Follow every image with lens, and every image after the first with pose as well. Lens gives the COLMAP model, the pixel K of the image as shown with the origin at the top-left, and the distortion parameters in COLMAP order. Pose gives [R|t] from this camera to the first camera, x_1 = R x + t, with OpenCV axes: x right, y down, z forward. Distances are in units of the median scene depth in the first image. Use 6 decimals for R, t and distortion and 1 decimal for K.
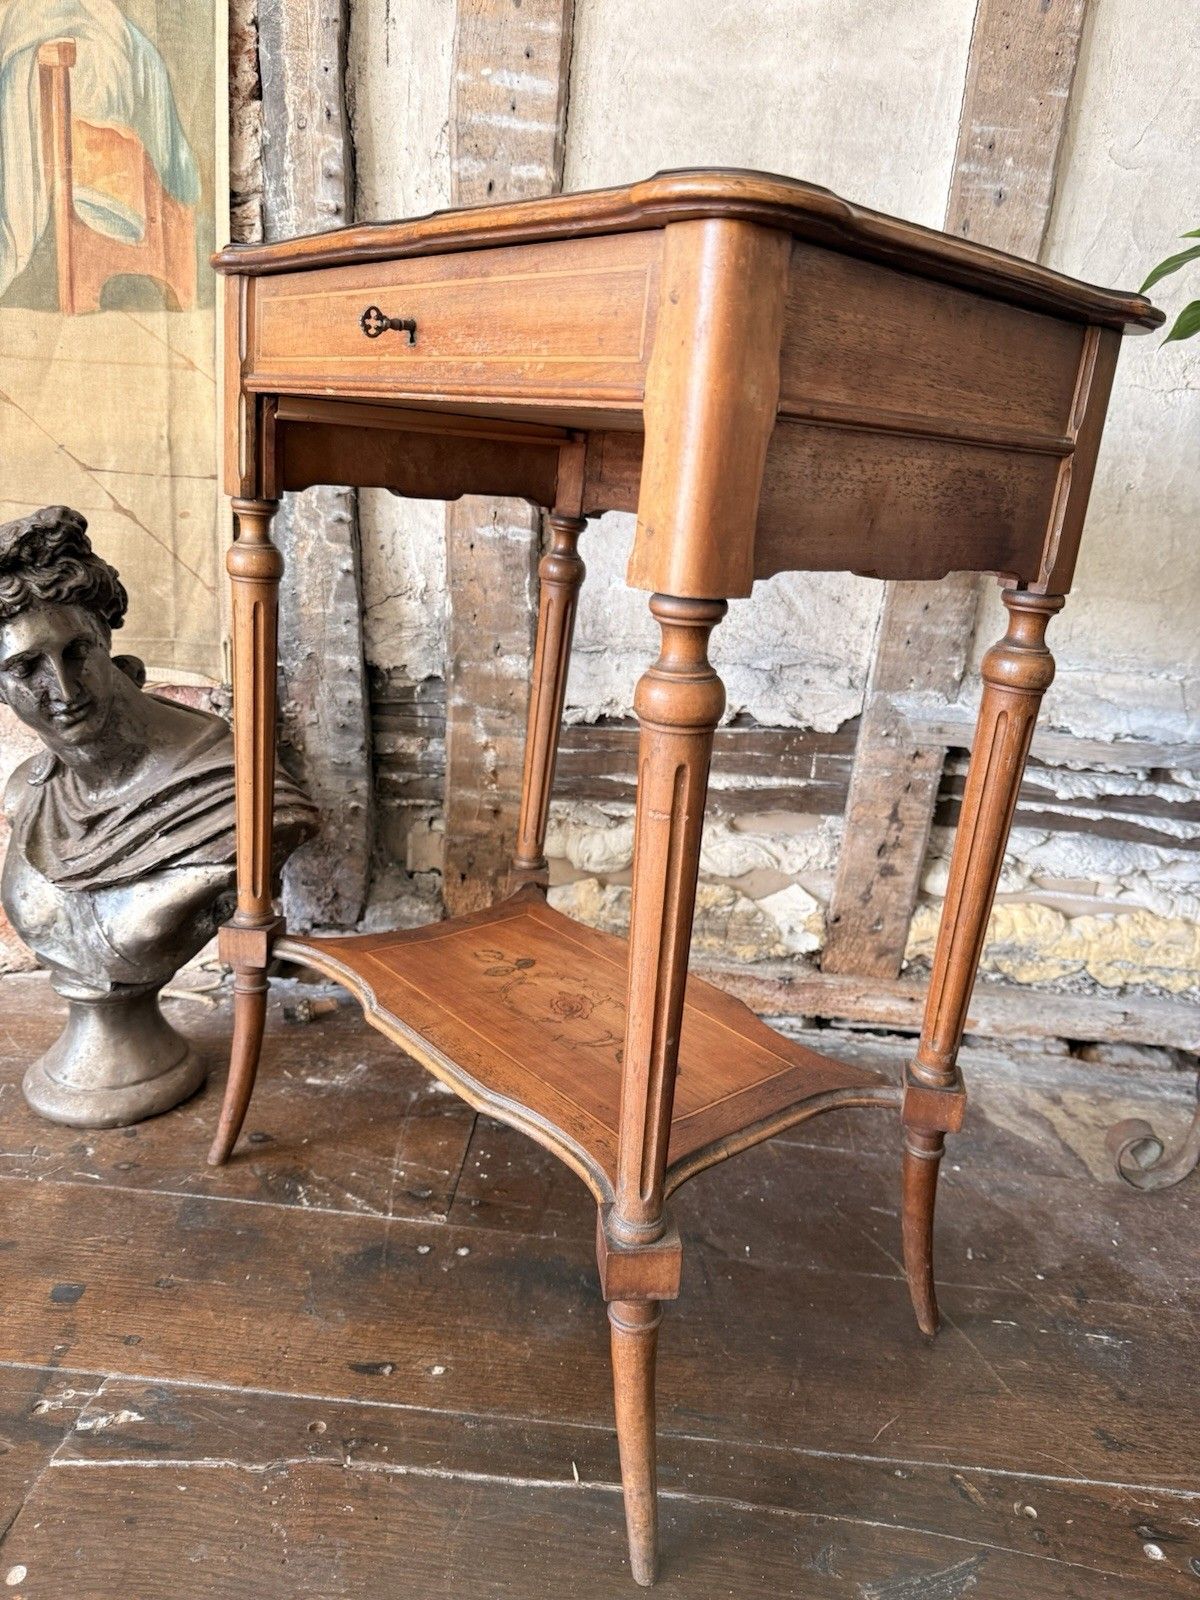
lens RADIAL K [[1162.3, 0, 603.3], [0, 1162.3, 805.7], [0, 0, 1]] dist [-0.010037, -0.012374]
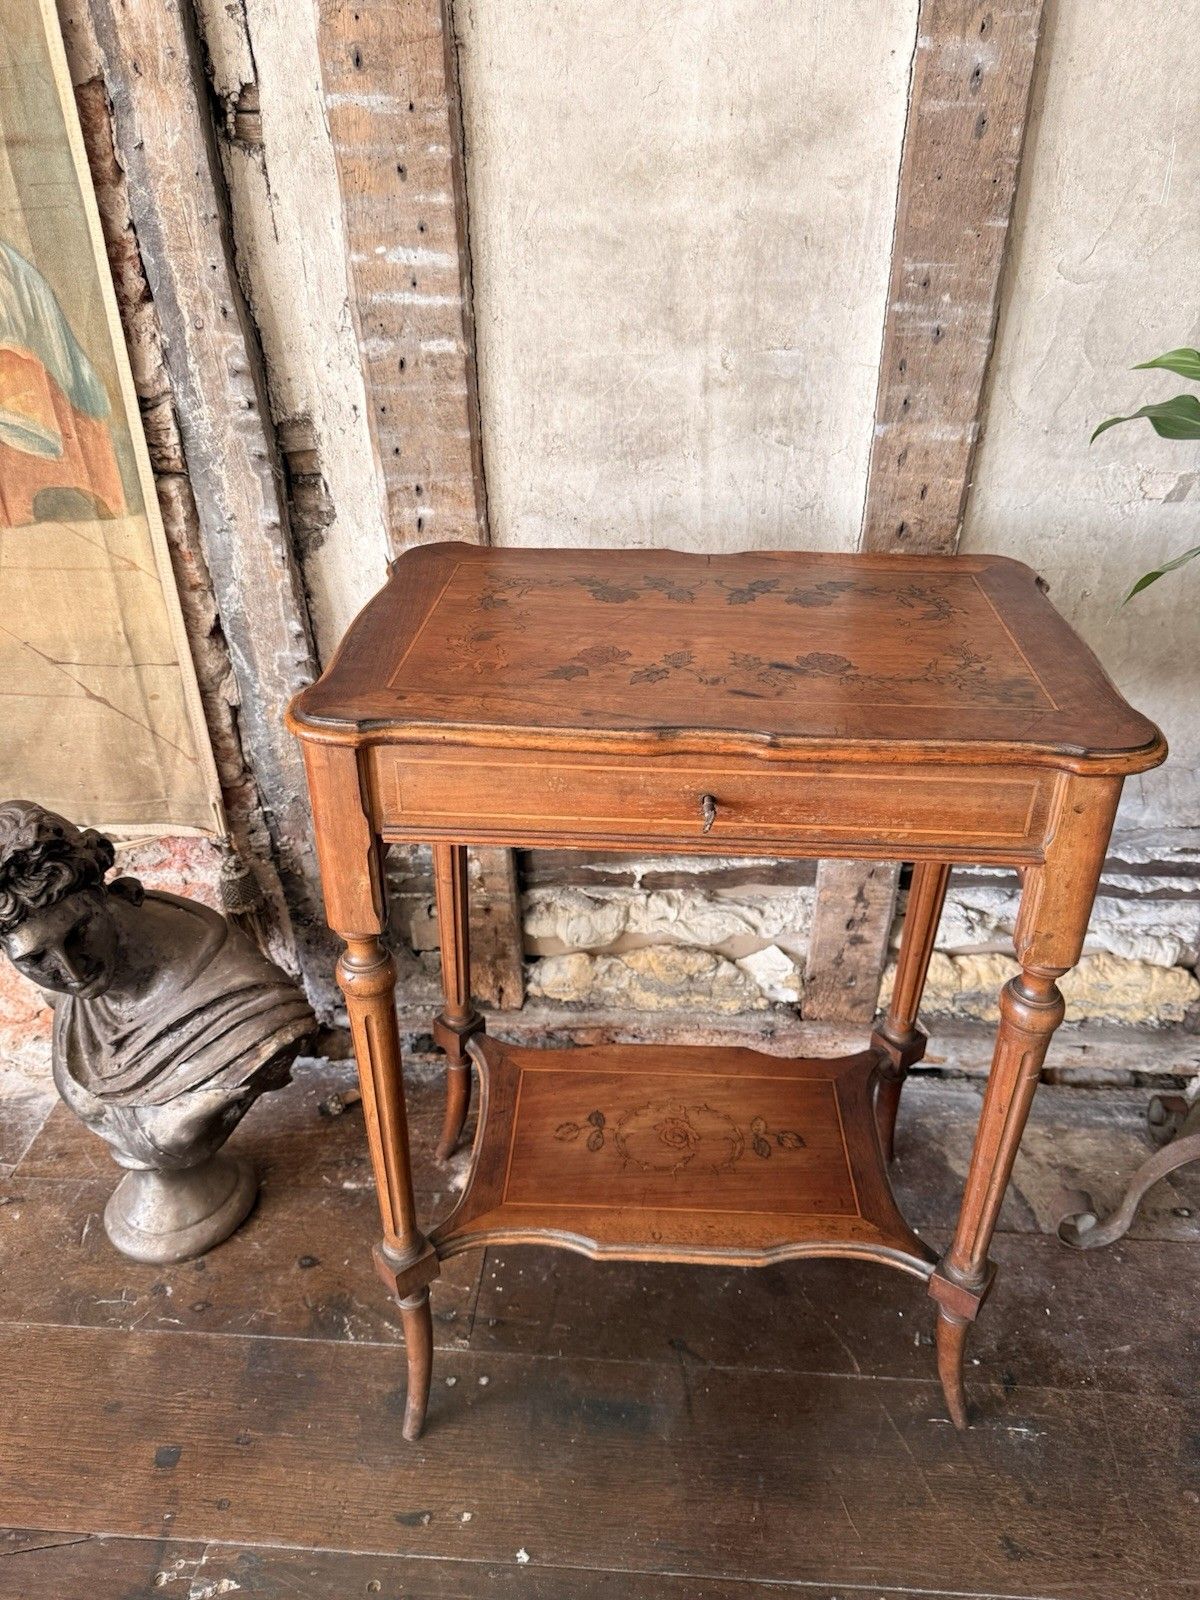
lens RADIAL K [[1162.3, 0, 594.3], [0, 1162.3, 798.6], [0, 0, 1]] dist [-0.010037, -0.012374]
pose [[0.995369, -0.073681, -0.061739, 0.095816], [0.086209, 0.968353, 0.234222, -0.403646], [0.042527, -0.238460, 0.970221, -0.013407]]
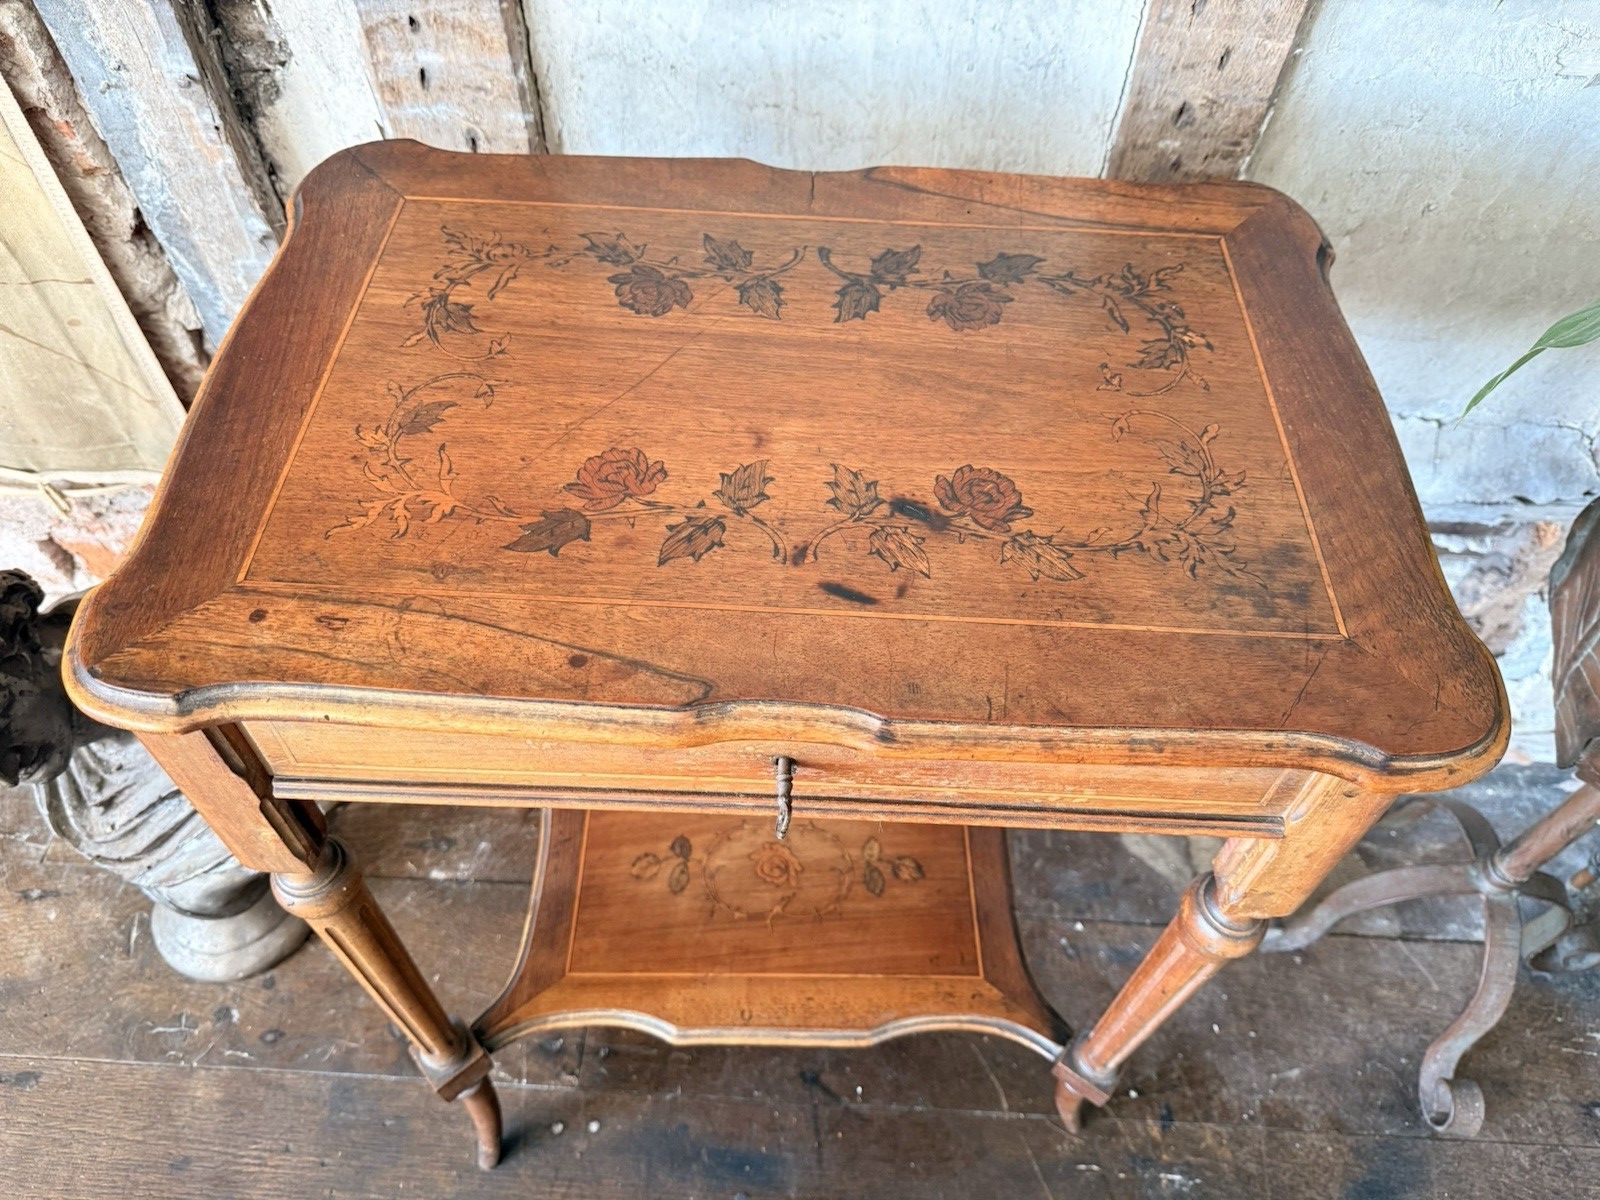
lens RADIAL K [[1162.3, 0, 801.7], [0, 1162.3, 613.2], [0, 0, 1]] dist [-0.010037, -0.012374]
pose [[0.998105, -0.044213, -0.042805, 0.121162], [0.060921, 0.808247, 0.585684, -0.539079], [0.008702, -0.587181, 0.809409, 0.346991]]
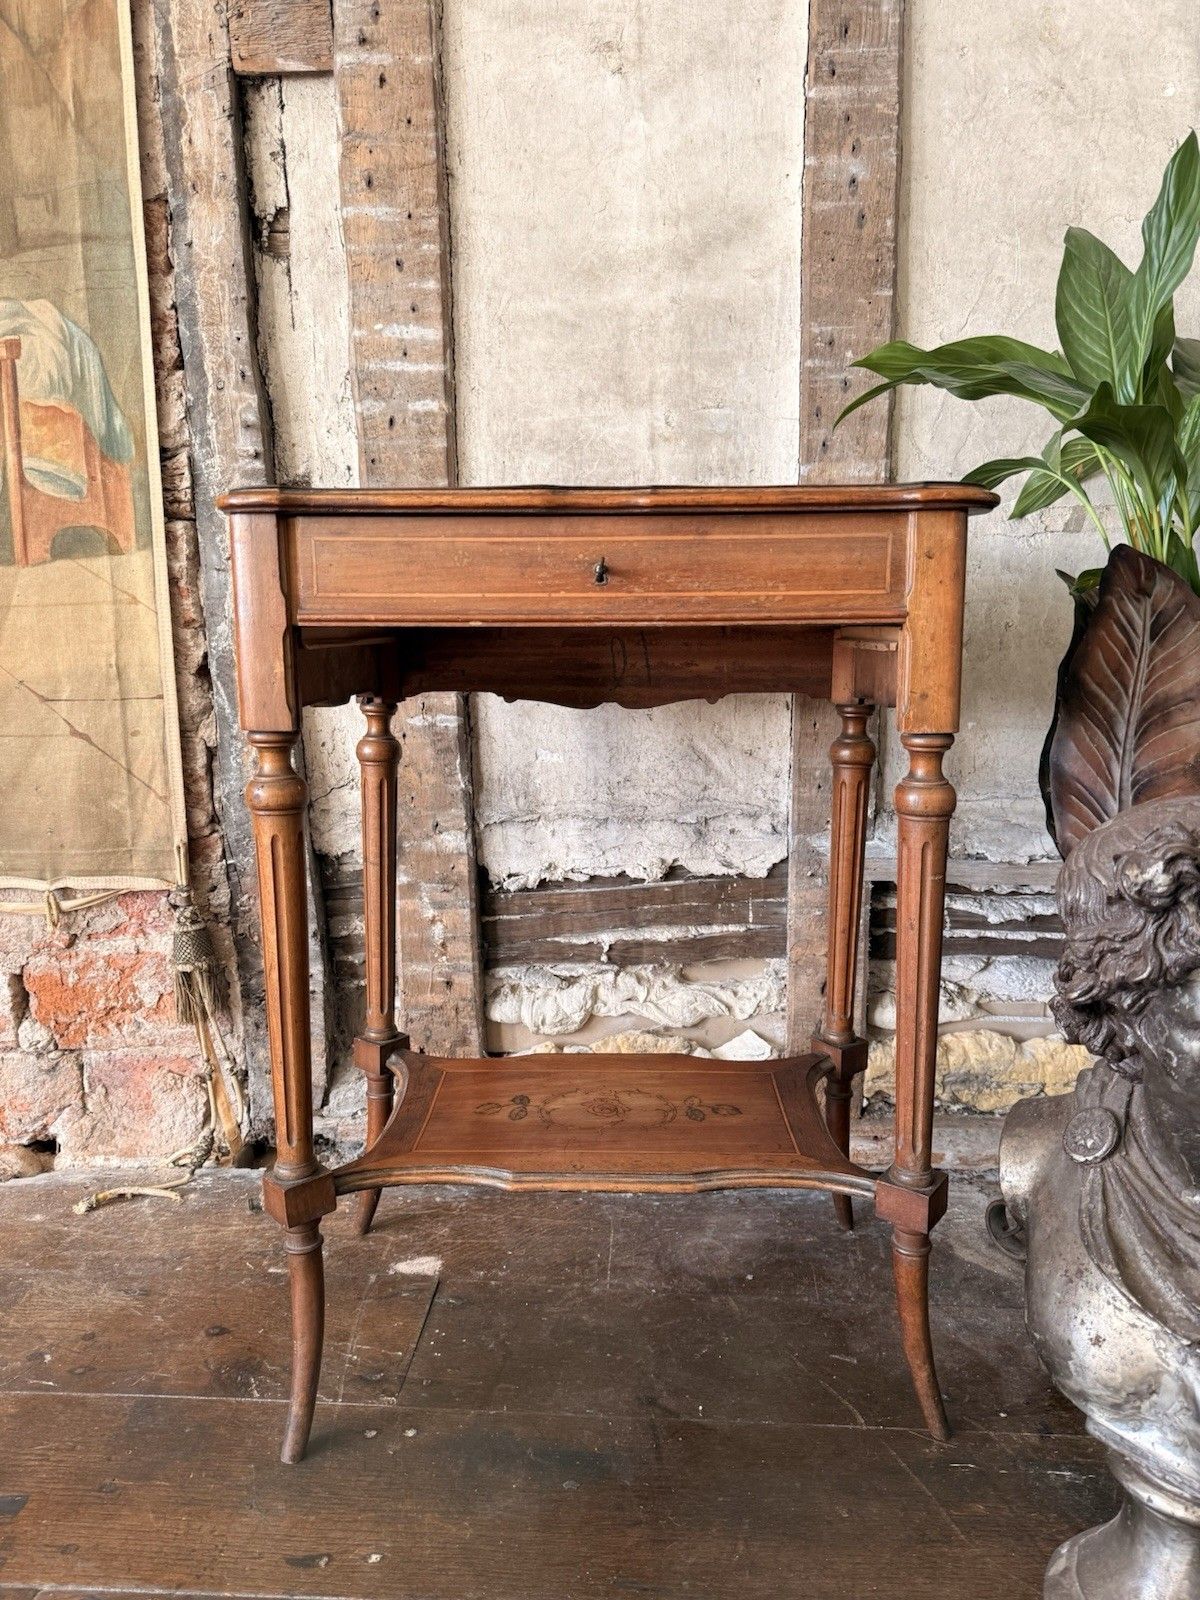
lens RADIAL K [[1162.3, 0, 603.9], [0, 1162.3, 794.6], [0, 0, 1]] dist [-0.010037, -0.012374]
pose [[0.995543, -0.092107, -0.020269, 0.098324], [0.087978, 0.984417, -0.152258, 0.009417], [0.033977, 0.149796, 0.988133, -0.048096]]
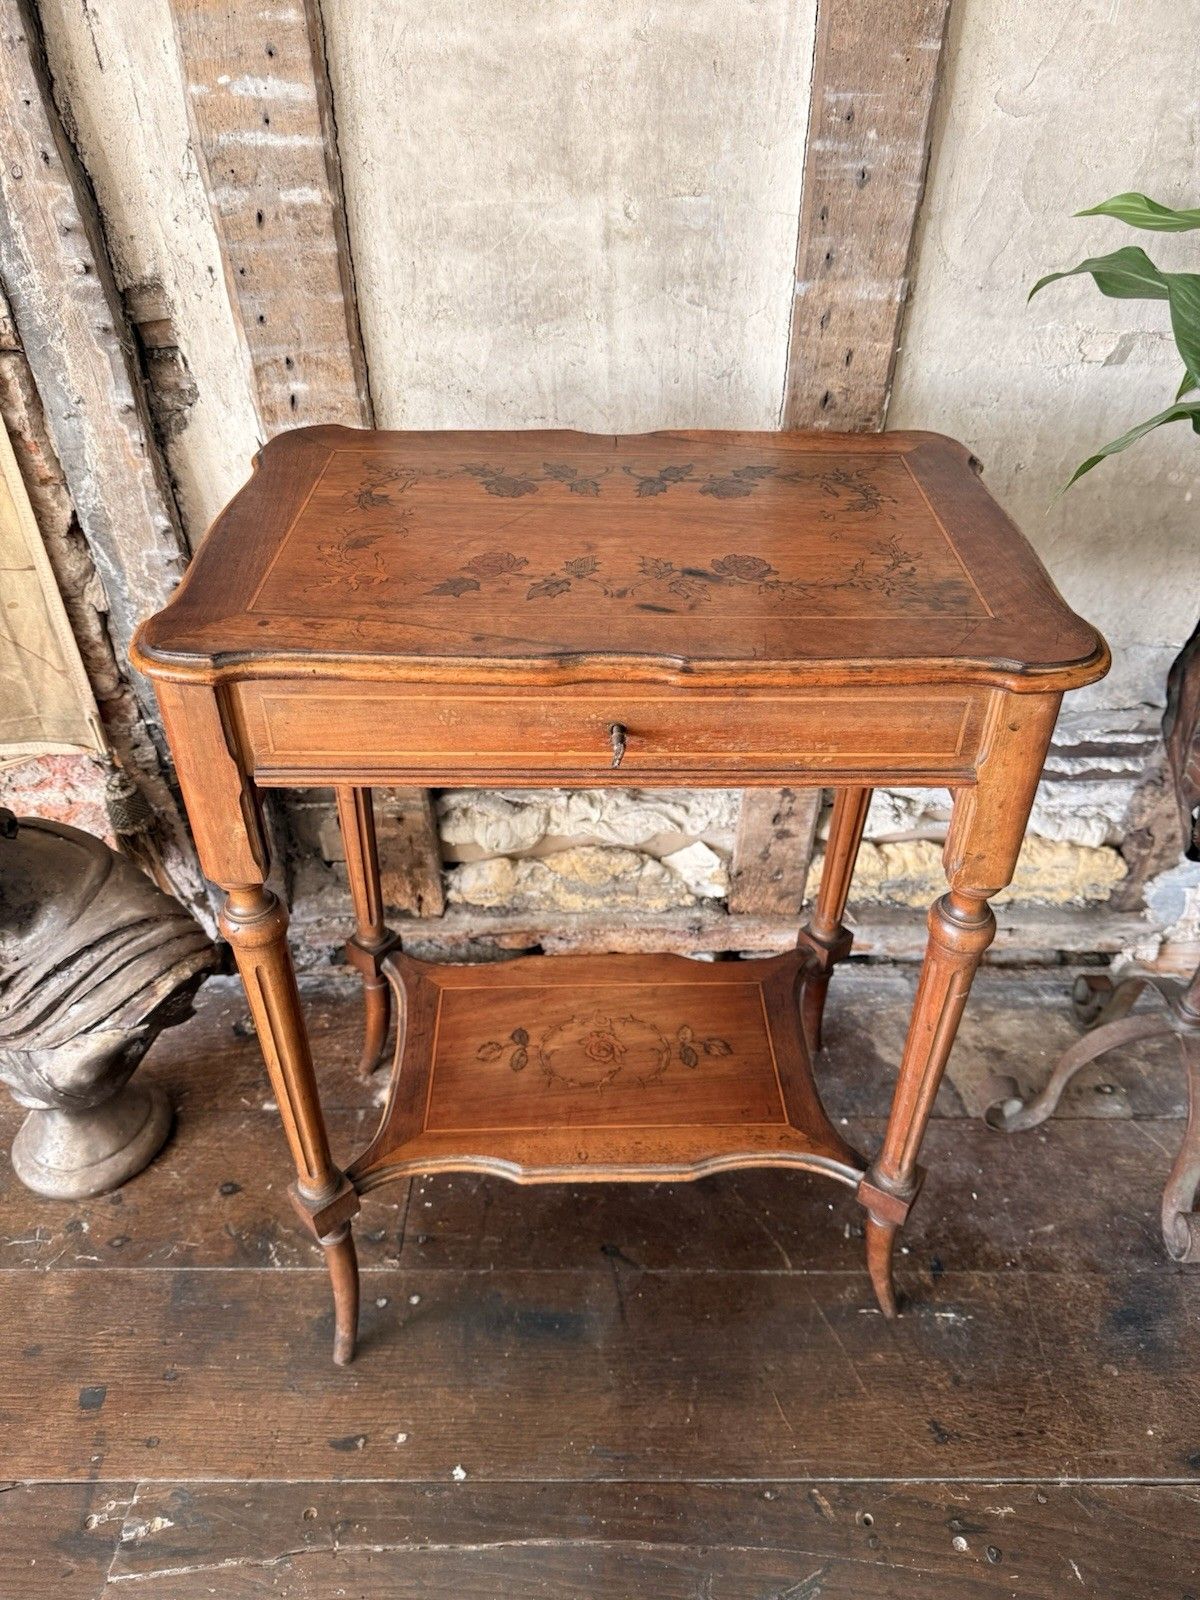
lens RADIAL K [[1162.3, 0, 599.9], [0, 1162.3, 805.9], [0, 0, 1]] dist [-0.010037, -0.012374]
pose [[0.994460, -0.104540, -0.010966, 0.114367], [0.101492, 0.927808, 0.358988, -0.421496], [-0.027354, -0.358112, 0.933278, 0.058222]]
